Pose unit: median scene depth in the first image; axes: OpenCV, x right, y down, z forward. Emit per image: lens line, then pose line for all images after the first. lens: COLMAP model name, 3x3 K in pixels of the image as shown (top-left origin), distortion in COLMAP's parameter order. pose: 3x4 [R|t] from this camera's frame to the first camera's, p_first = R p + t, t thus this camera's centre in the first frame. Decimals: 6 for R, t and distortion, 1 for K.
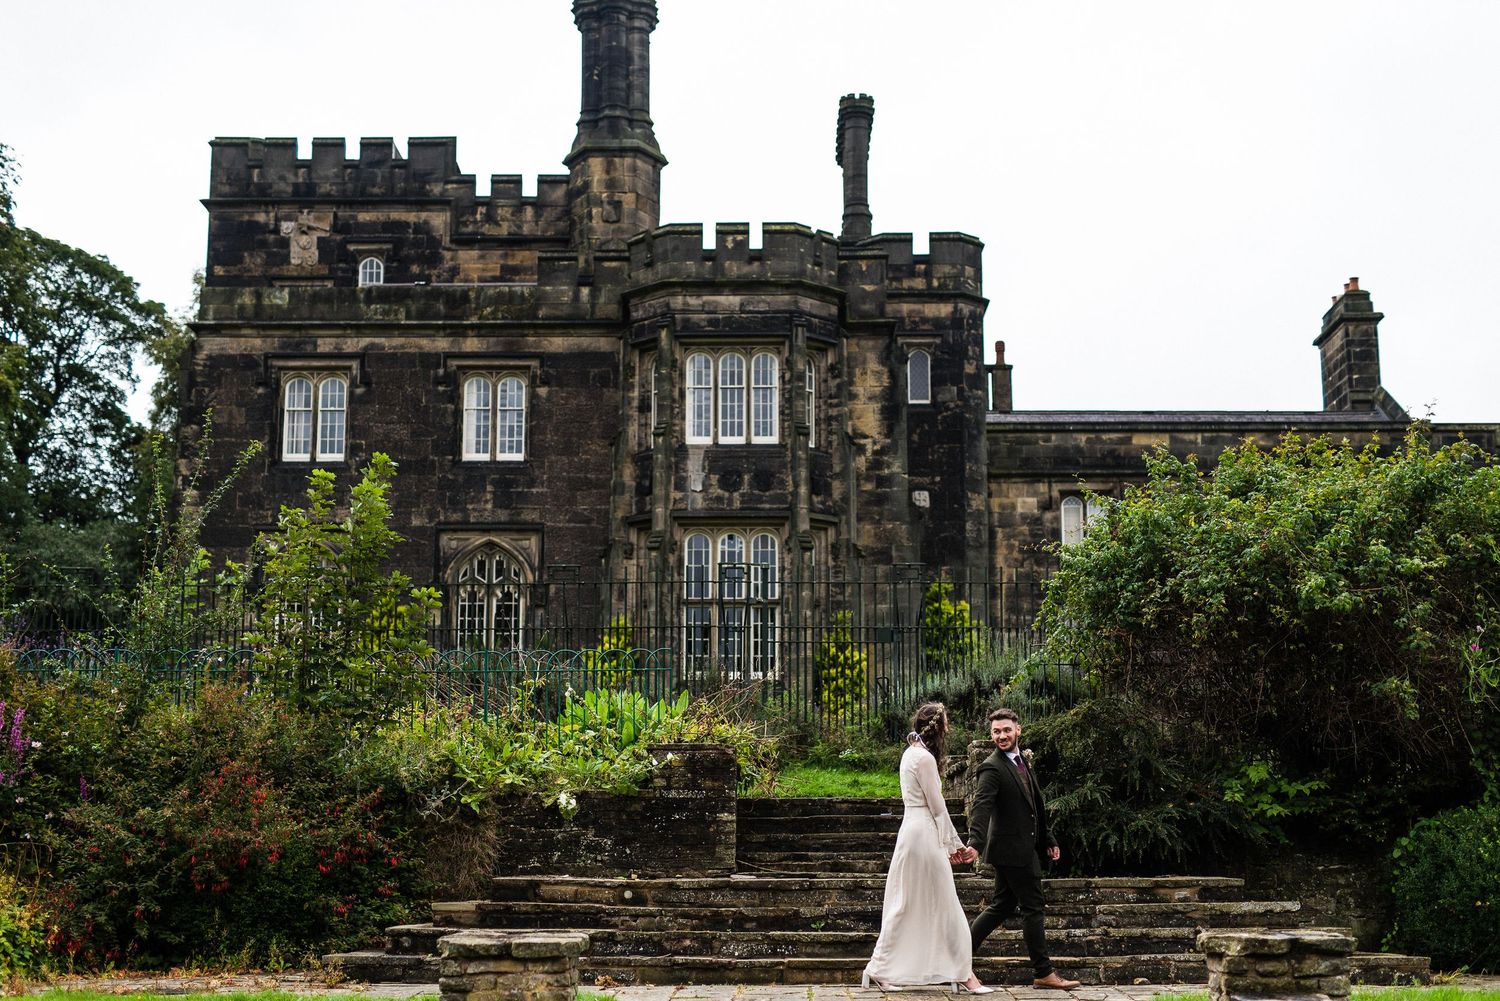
lens RADIAL K [[2111.0, 0, 750.0], [0, 2111.0, 500.5], [0, 0, 1]] dist [-0.020681, 0.059607]
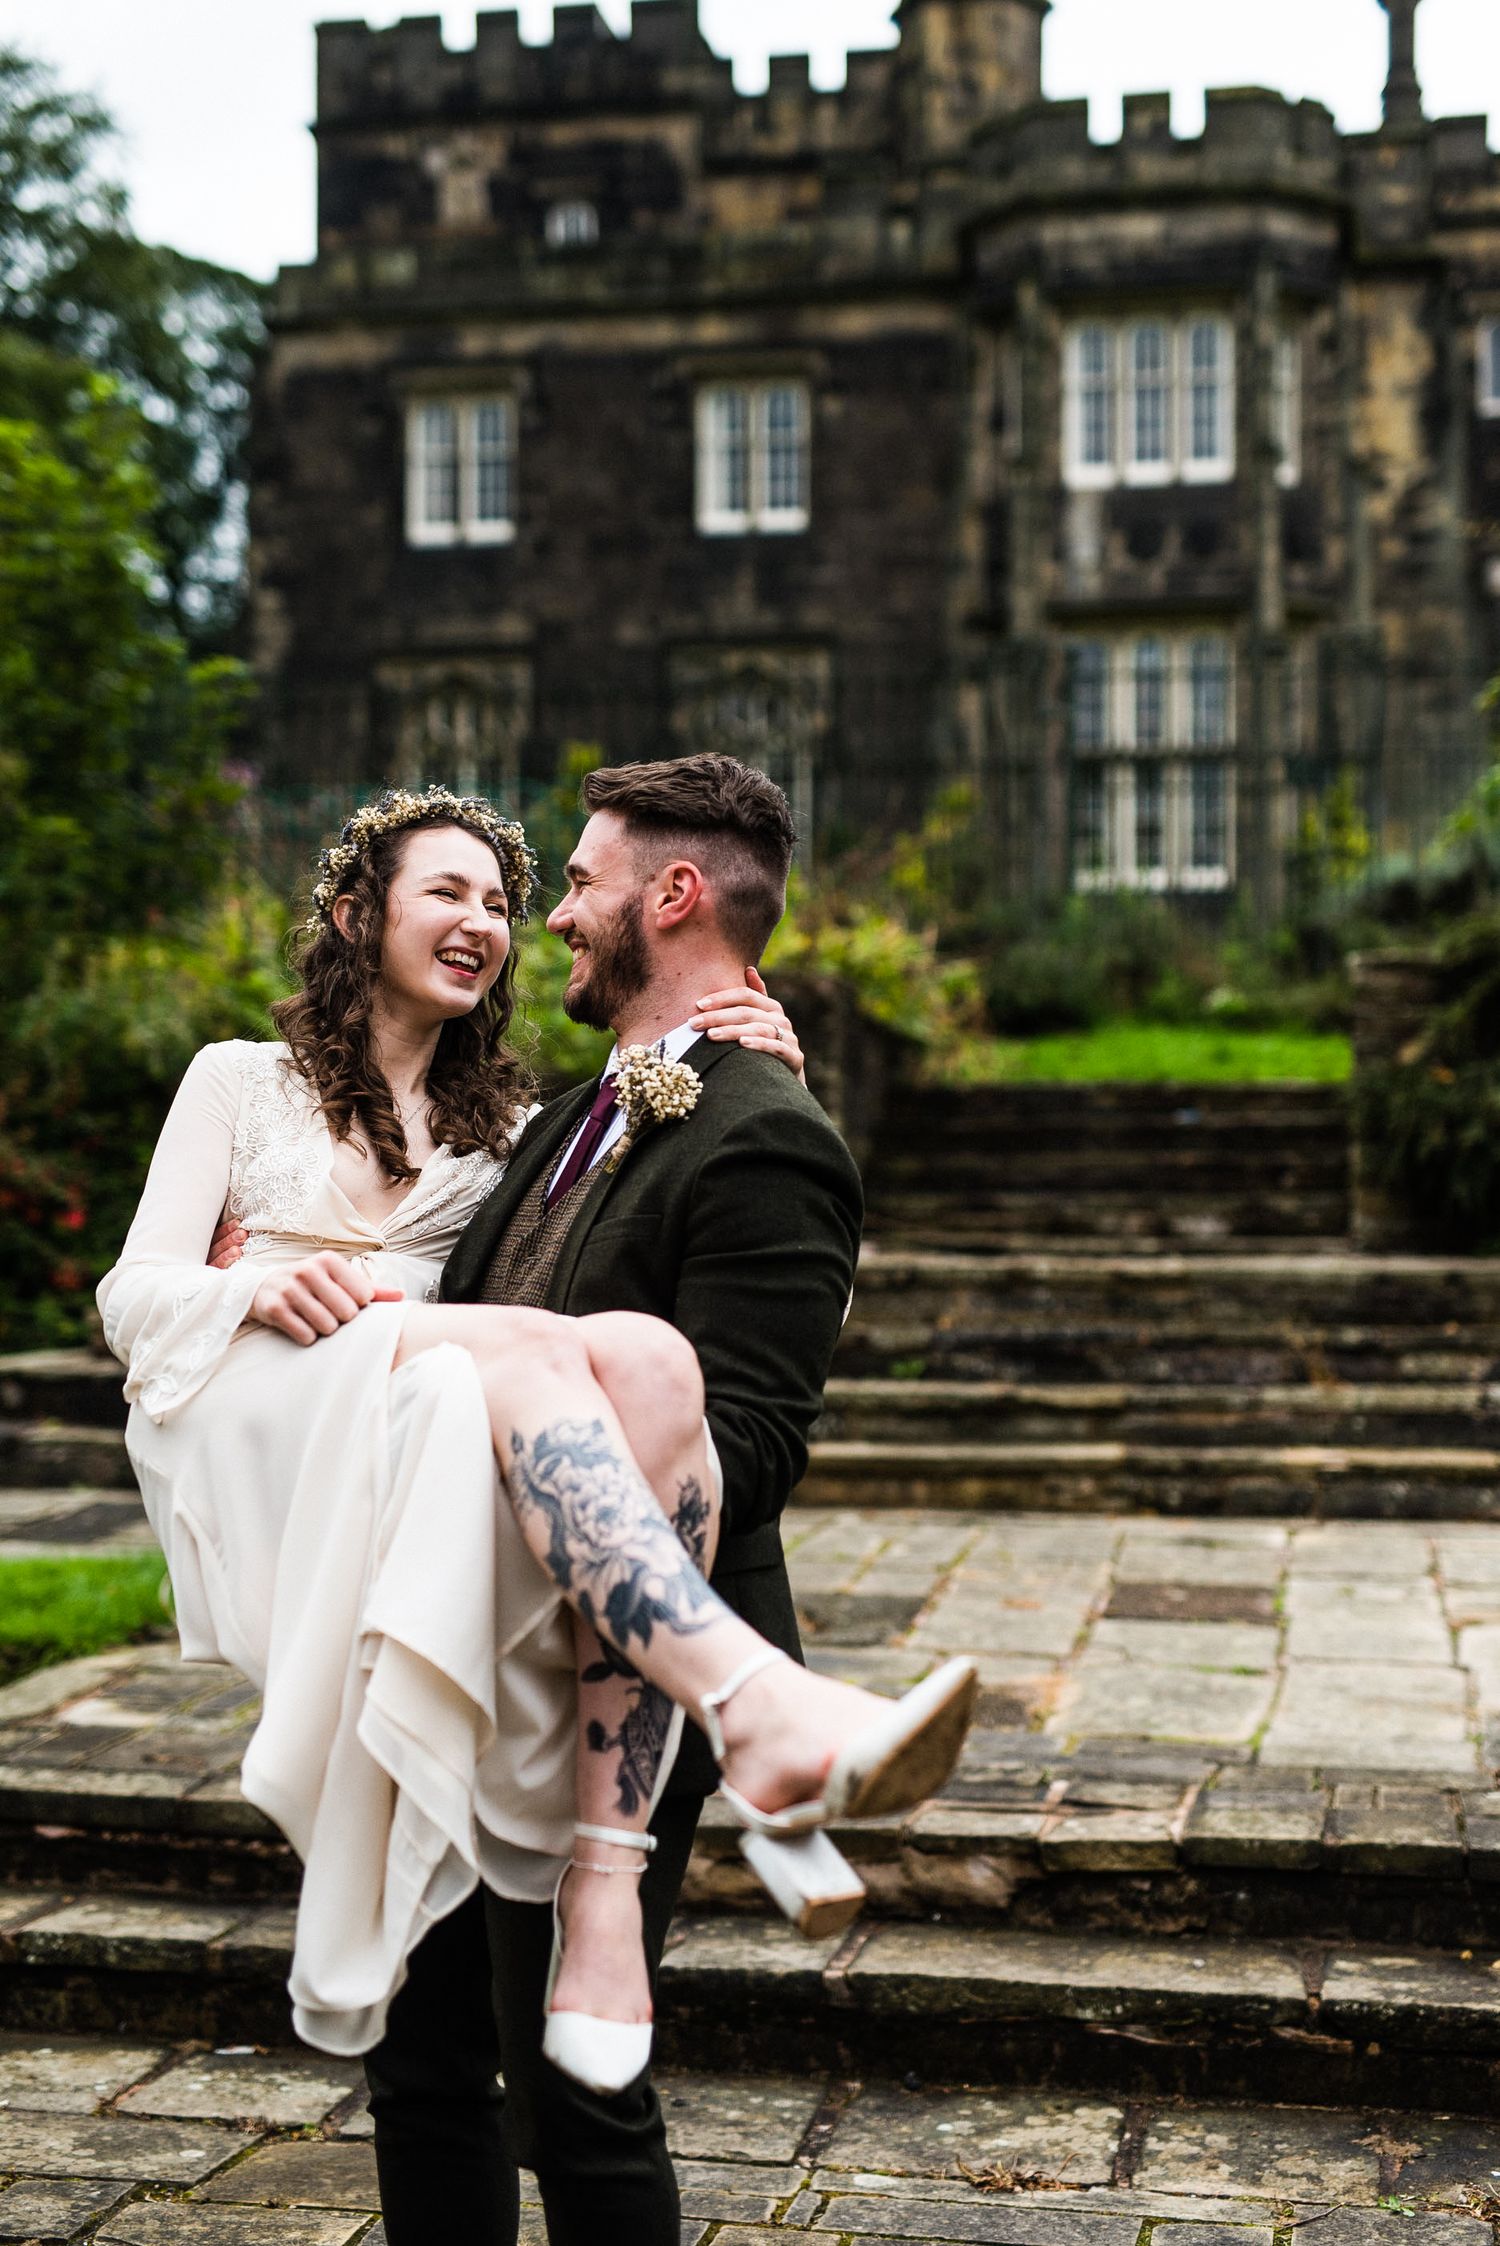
lens RADIAL K [[3133.0, 0, 750.0], [0, 3133.0, 1123.0], [0, 0, 1]] dist [0.005071, -0.035292]
pose [[0.983756, -0.003849, -0.179469, 0.037034], [0.030830, 0.988537, 0.147795, 0.016696], [0.176843, -0.150927, 0.972598, 0.115325]]
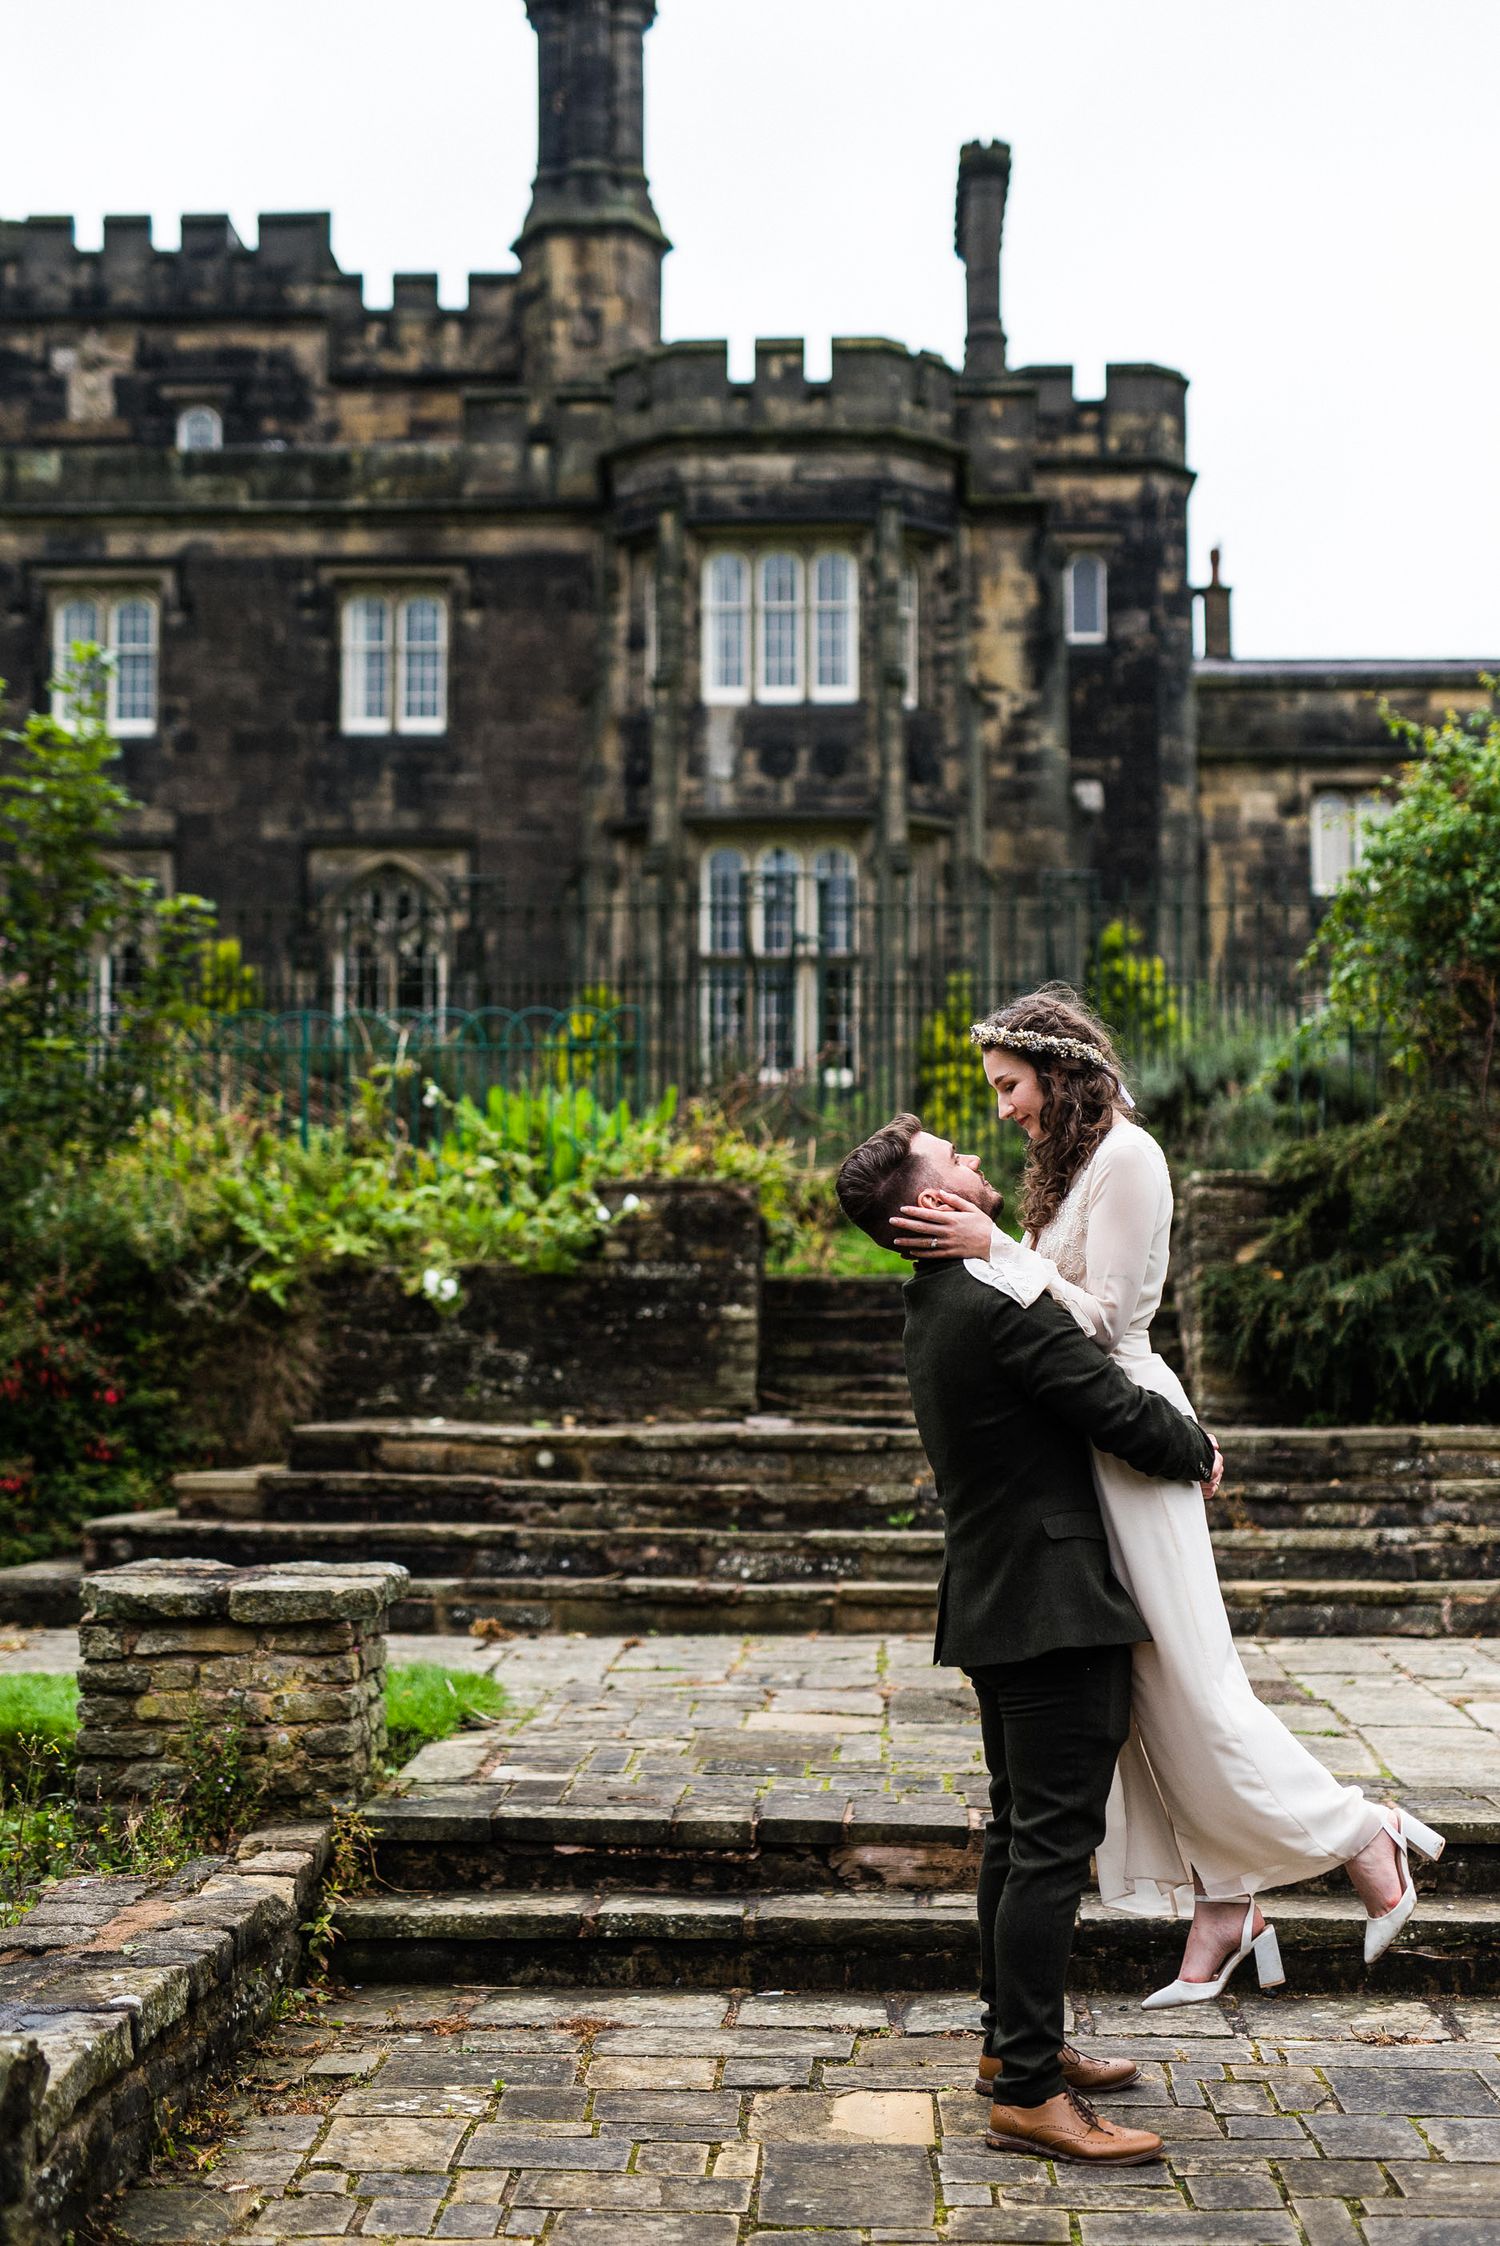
lens RADIAL K [[3181.7, 0, 750.0], [0, 3181.7, 1123.0], [0, 0, 1]] dist [-0.032018, 0.046697]
pose [[0.999727, -0.001193, -0.023349, 0.004170], [0.003353, 0.995689, 0.092691, 0.009245], [0.023137, -0.092744, 0.995421, 0.069149]]
